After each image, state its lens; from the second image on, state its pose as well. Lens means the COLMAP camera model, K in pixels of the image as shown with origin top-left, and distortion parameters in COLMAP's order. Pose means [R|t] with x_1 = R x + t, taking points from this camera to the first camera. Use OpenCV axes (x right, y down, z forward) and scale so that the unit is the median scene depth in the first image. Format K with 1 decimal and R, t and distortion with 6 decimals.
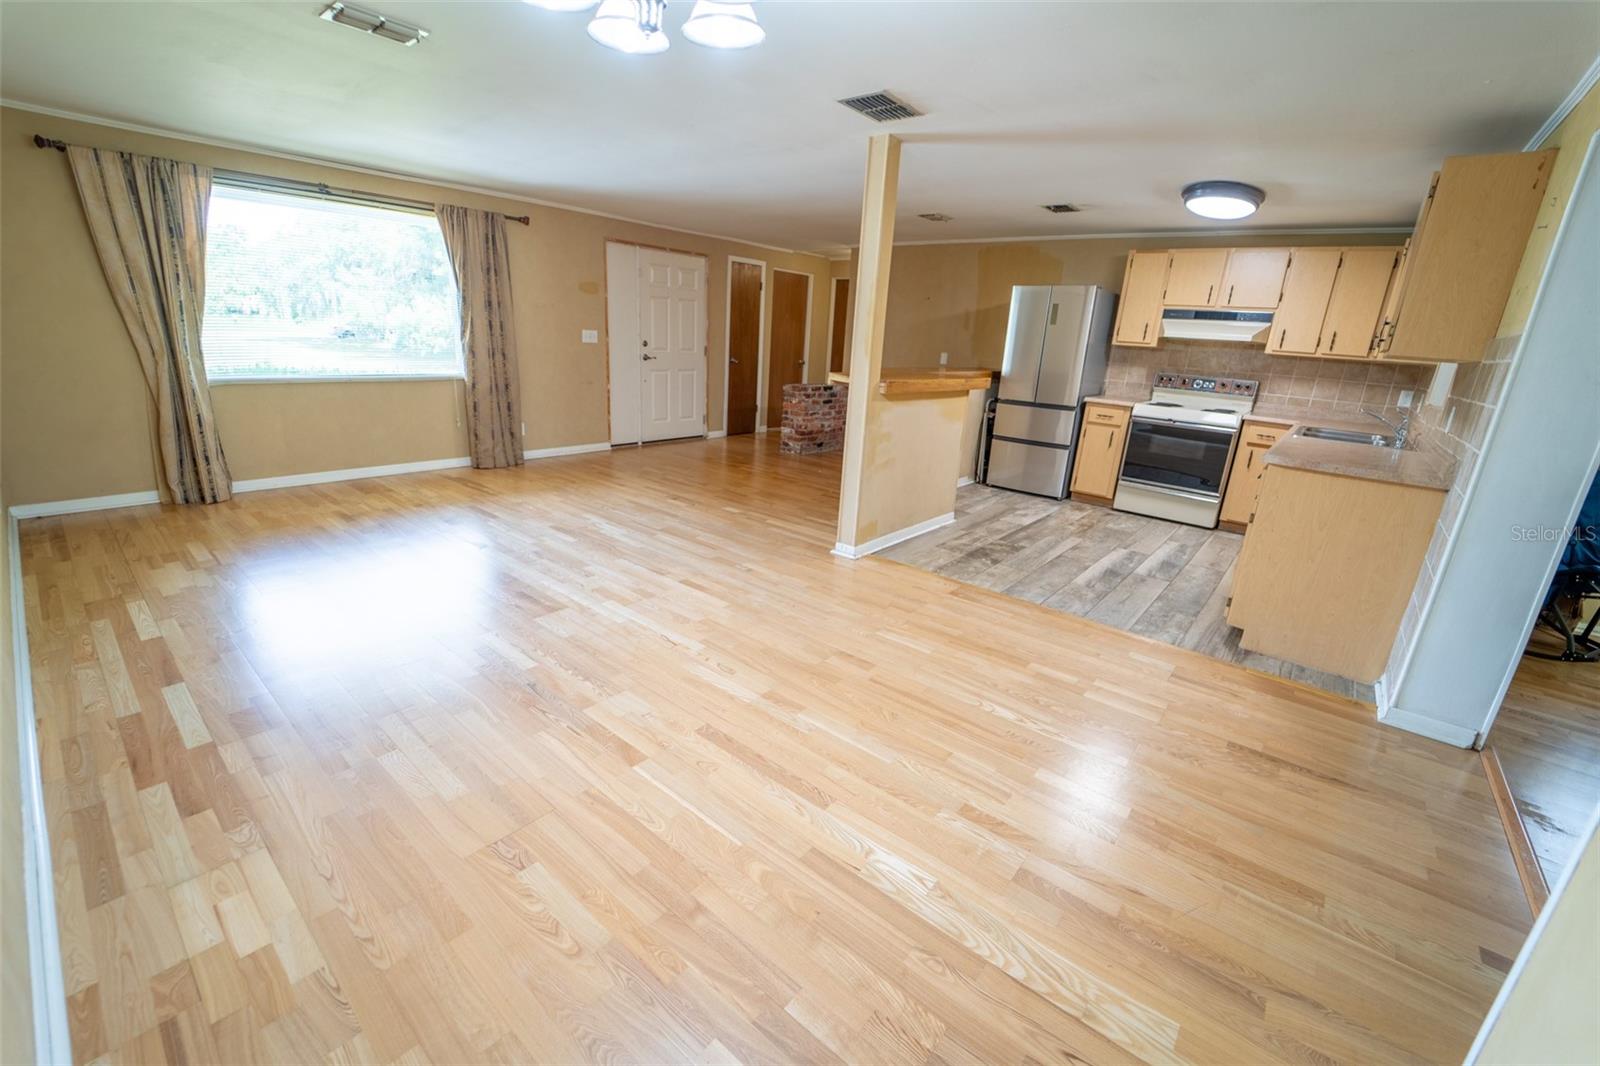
lens RADIAL K [[652.7, 0, 799.5], [0, 652.7, 530.7], [0, 0, 1]] dist [-0.021542, -0.000108]
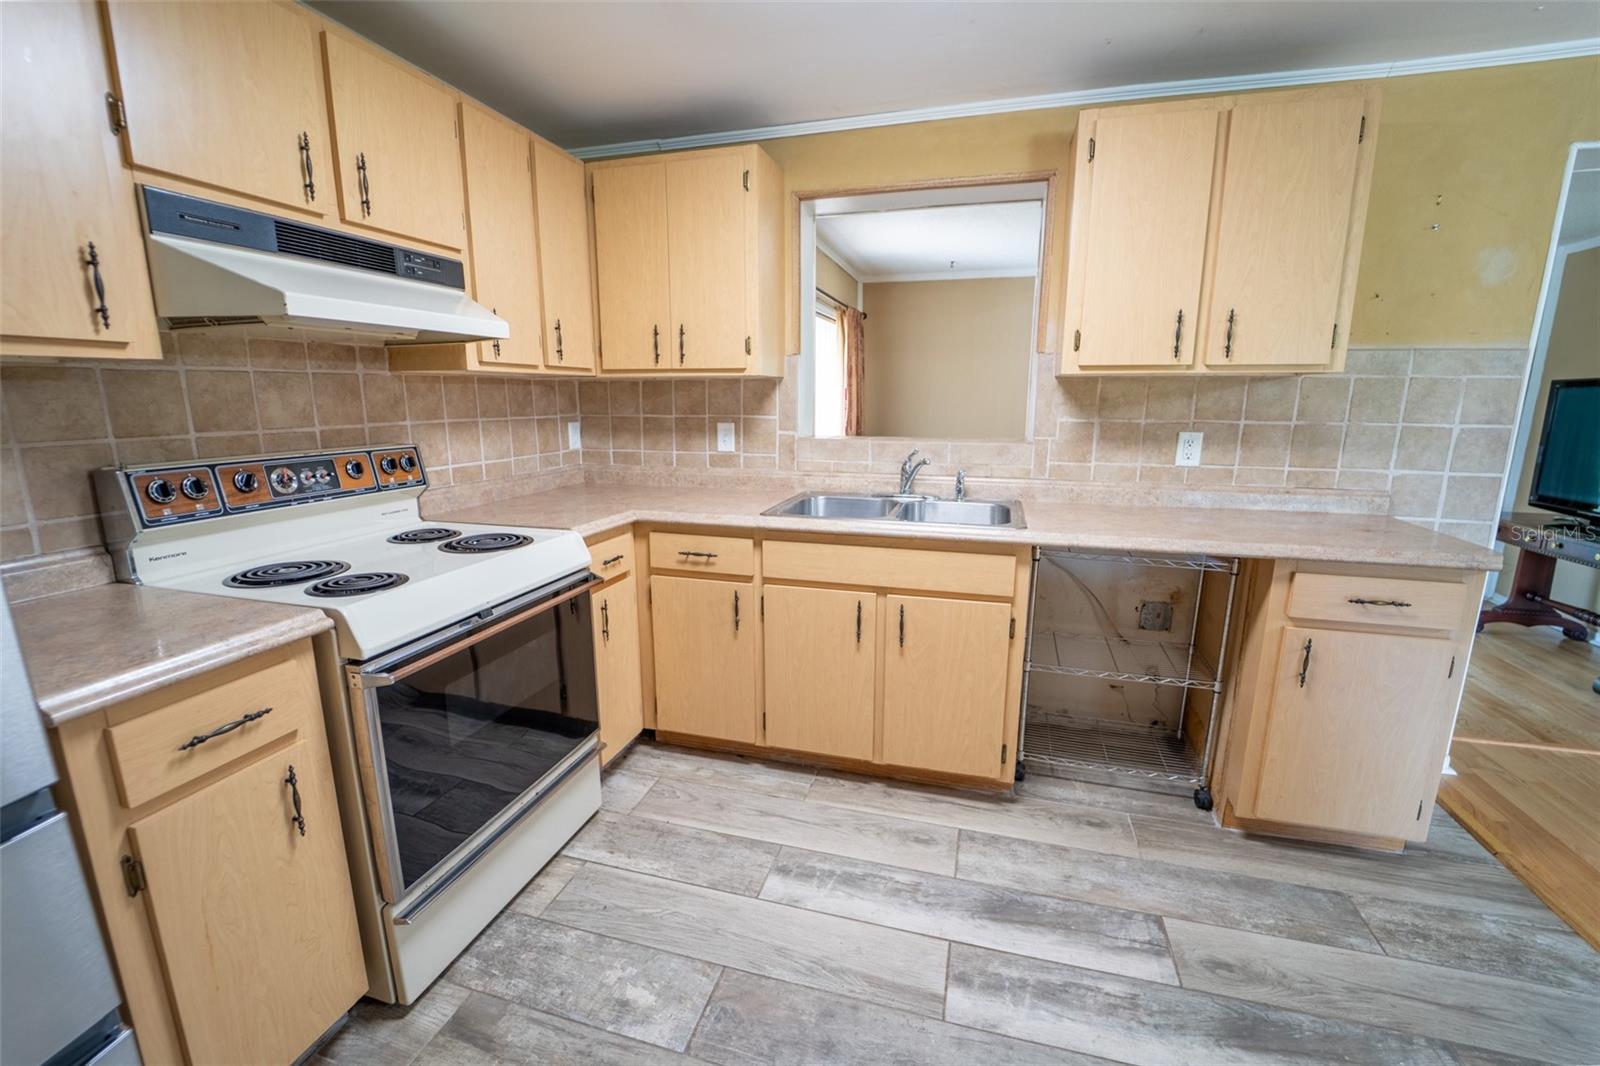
lens RADIAL K [[652.7, 0, 796.2], [0, 652.7, 531.1], [0, 0, 1]] dist [-0.021542, -0.000108]
pose [[-0.401766, -0.244830, 0.882407, 0.319076], [0.244816, 0.899808, 0.361124, -0.317407], [-0.882411, 0.361115, -0.301574, 1.107674]]
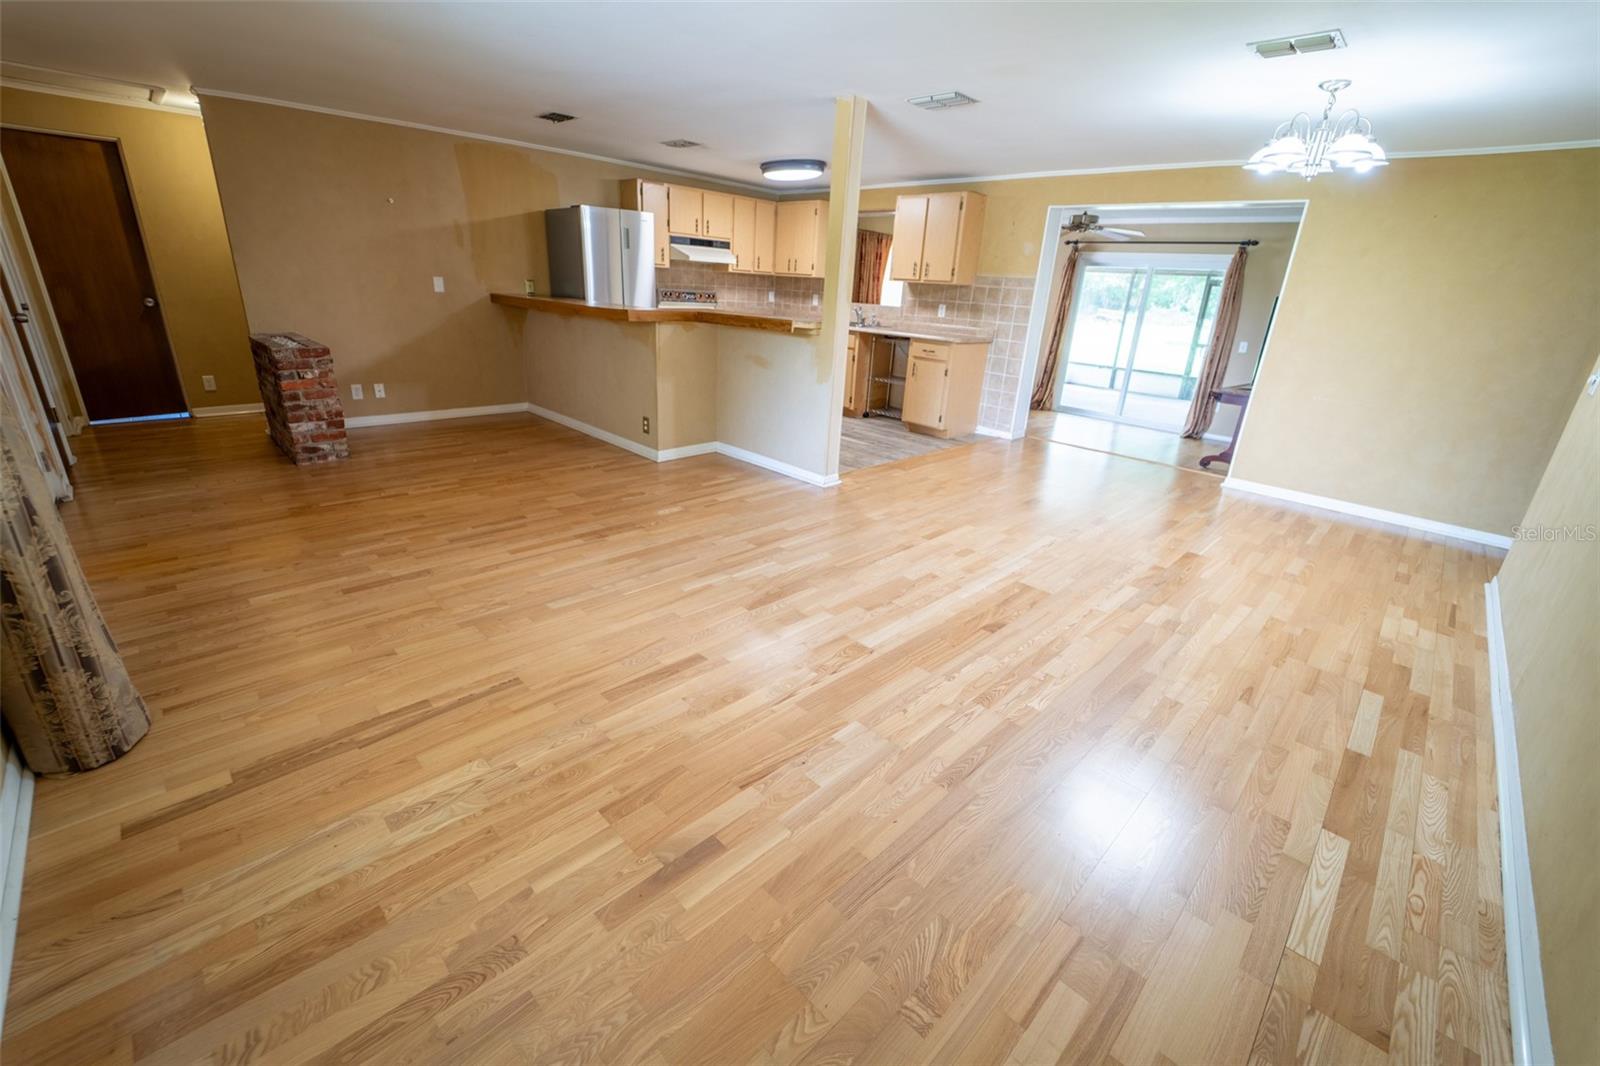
lens RADIAL K [[652.7, 0, 799.4], [0, 652.7, 529.3], [0, 0, 1]] dist [-0.021542, -0.000108]
pose [[0.091083, -0.400899, 0.911583, -0.901483], [0.242563, 0.896750, 0.370139, -0.292756], [-0.965851, 0.187403, 0.178922, 0.792786]]
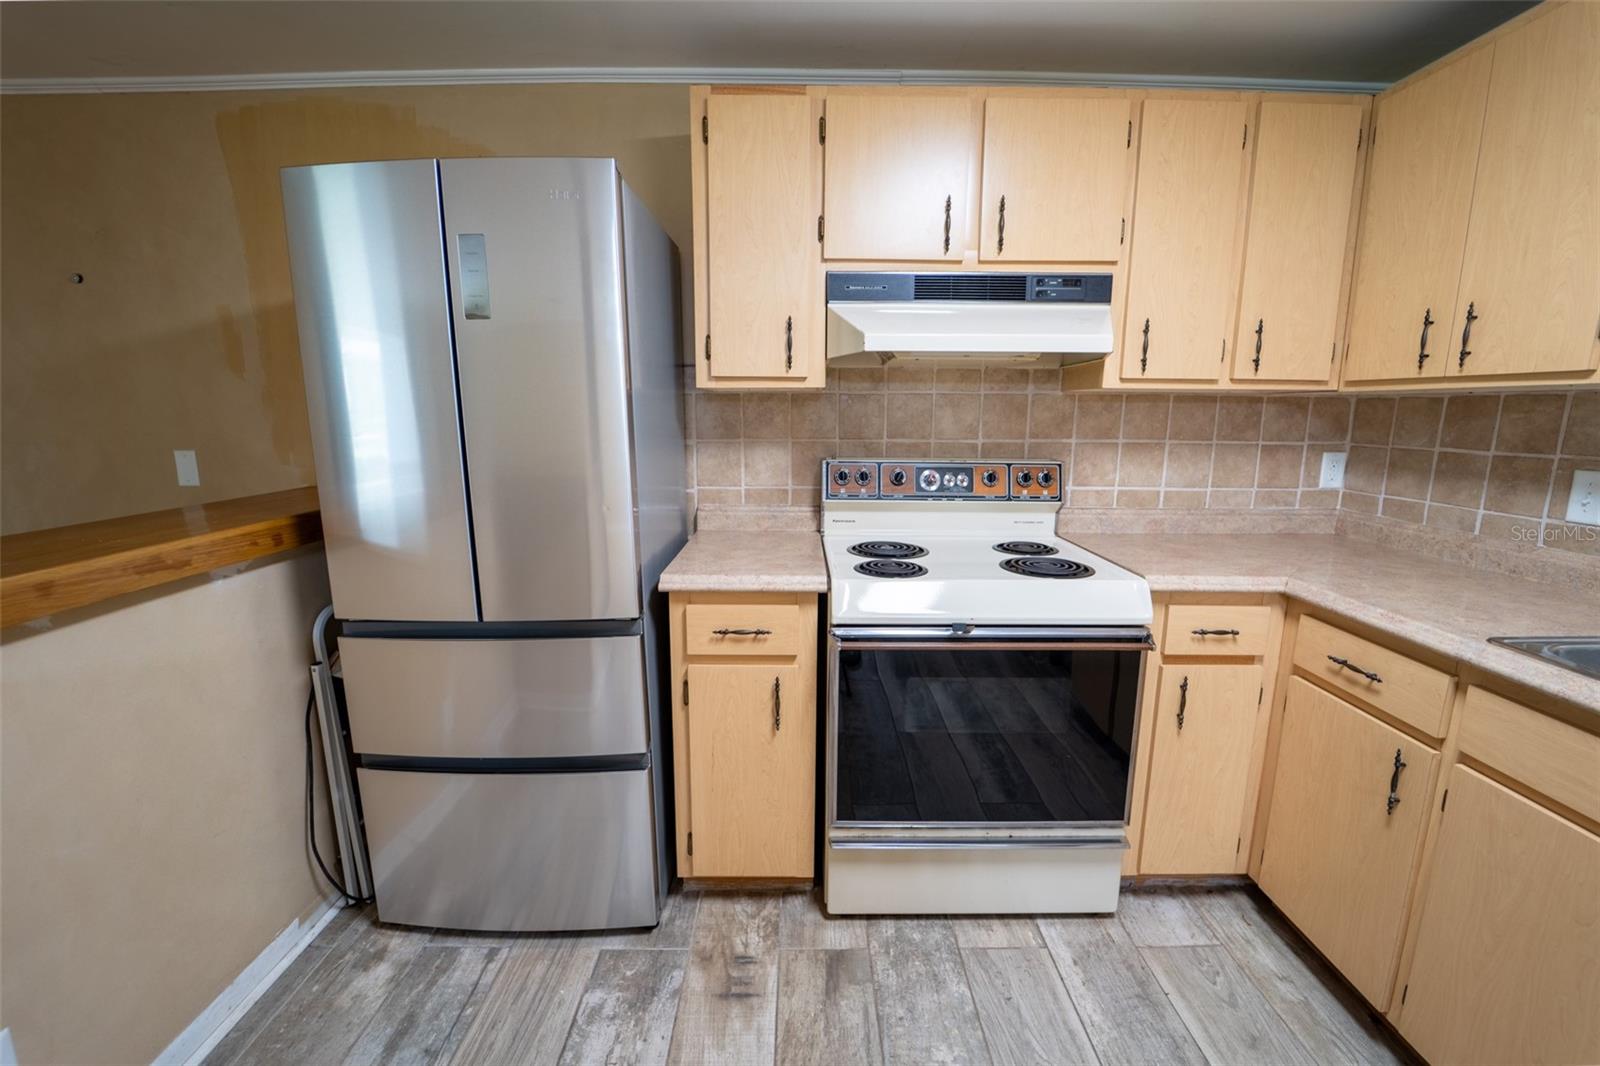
lens RADIAL K [[652.7, 0, 804.1], [0, 652.7, 528.0], [0, 0, 1]] dist [-0.021542, -0.000108]
pose [[0.764891, -0.168628, 0.621697, 0.401625], [0.229628, 0.973101, -0.018575, -0.261149], [-0.601841, 0.156967, 0.783038, 0.938057]]
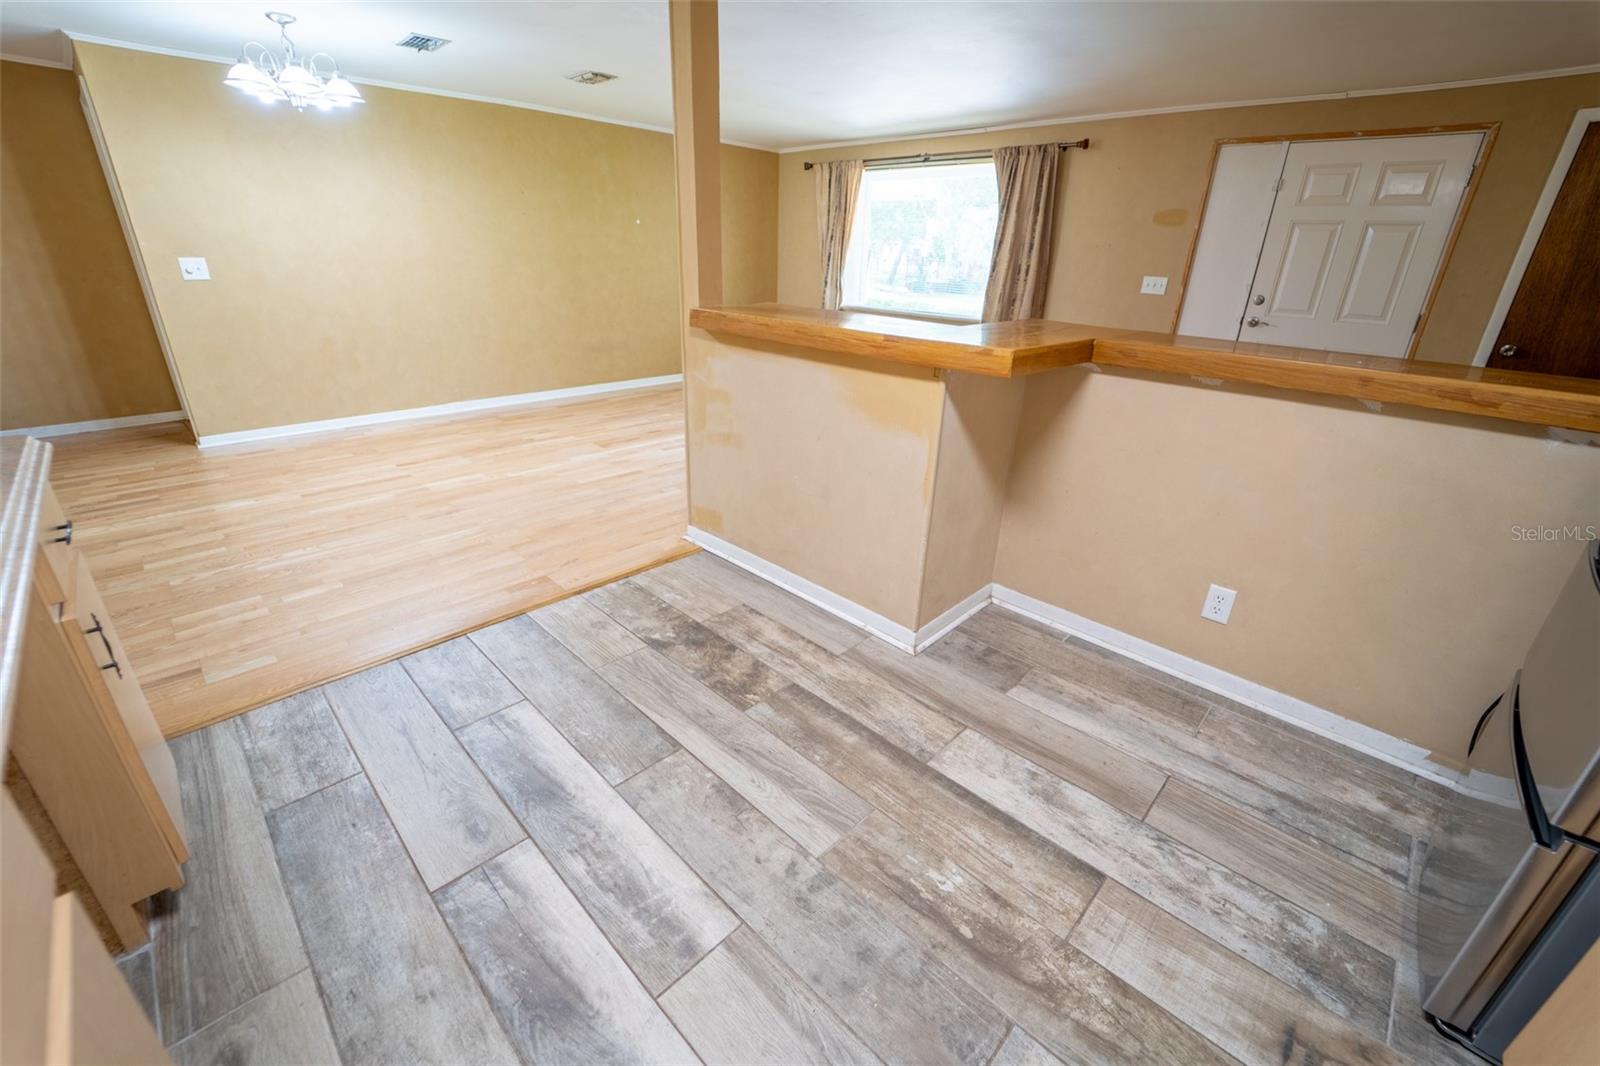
lens RADIAL K [[652.7, 0, 798.0], [0, 652.7, 527.5], [0, 0, 1]] dist [-0.021542, -0.000108]
pose [[-0.077298, 0.332136, -0.940059, 0.731486], [-0.322638, 0.883812, 0.338793, -0.251865], [0.943361, 0.329487, 0.038842, 0.987231]]
